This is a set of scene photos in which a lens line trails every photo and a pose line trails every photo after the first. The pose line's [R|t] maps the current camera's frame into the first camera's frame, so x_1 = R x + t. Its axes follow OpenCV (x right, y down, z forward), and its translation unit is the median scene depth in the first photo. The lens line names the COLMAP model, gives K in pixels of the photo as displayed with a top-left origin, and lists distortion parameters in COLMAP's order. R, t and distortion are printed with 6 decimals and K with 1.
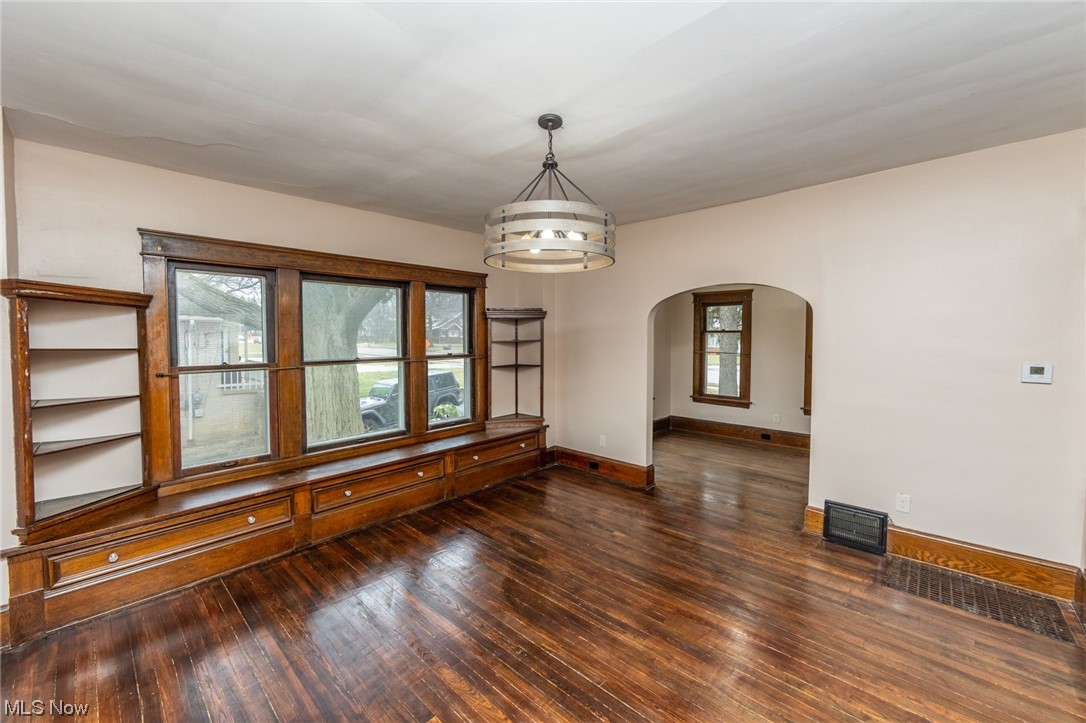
lens RADIAL K [[424.6, 0, 543.5], [0, 424.6, 358.7], [0, 0, 1]] dist [0.002504, 0.000281]
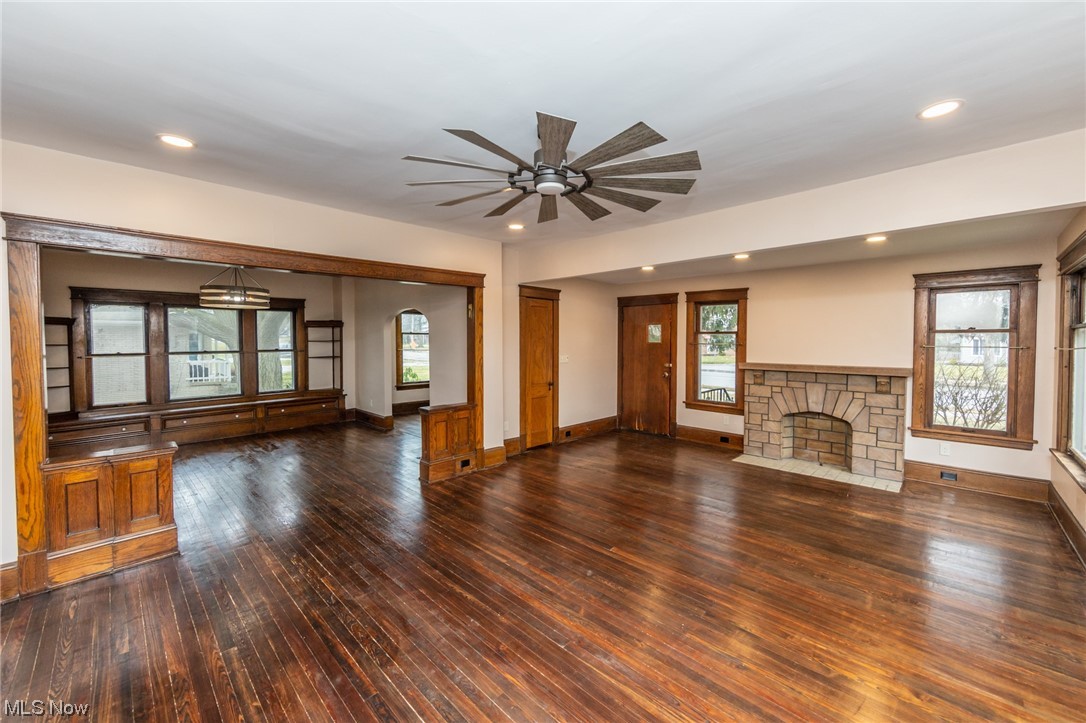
lens RADIAL K [[424.6, 0, 542.2], [0, 424.6, 360.1], [0, 0, 1]] dist [0.002504, 0.000281]
pose [[0.999997, 0.001889, -0.001596, 0.750304], [-0.001883, 0.999991, 0.003674, 0.022021], [0.001603, -0.003671, 0.999992, -0.589982]]
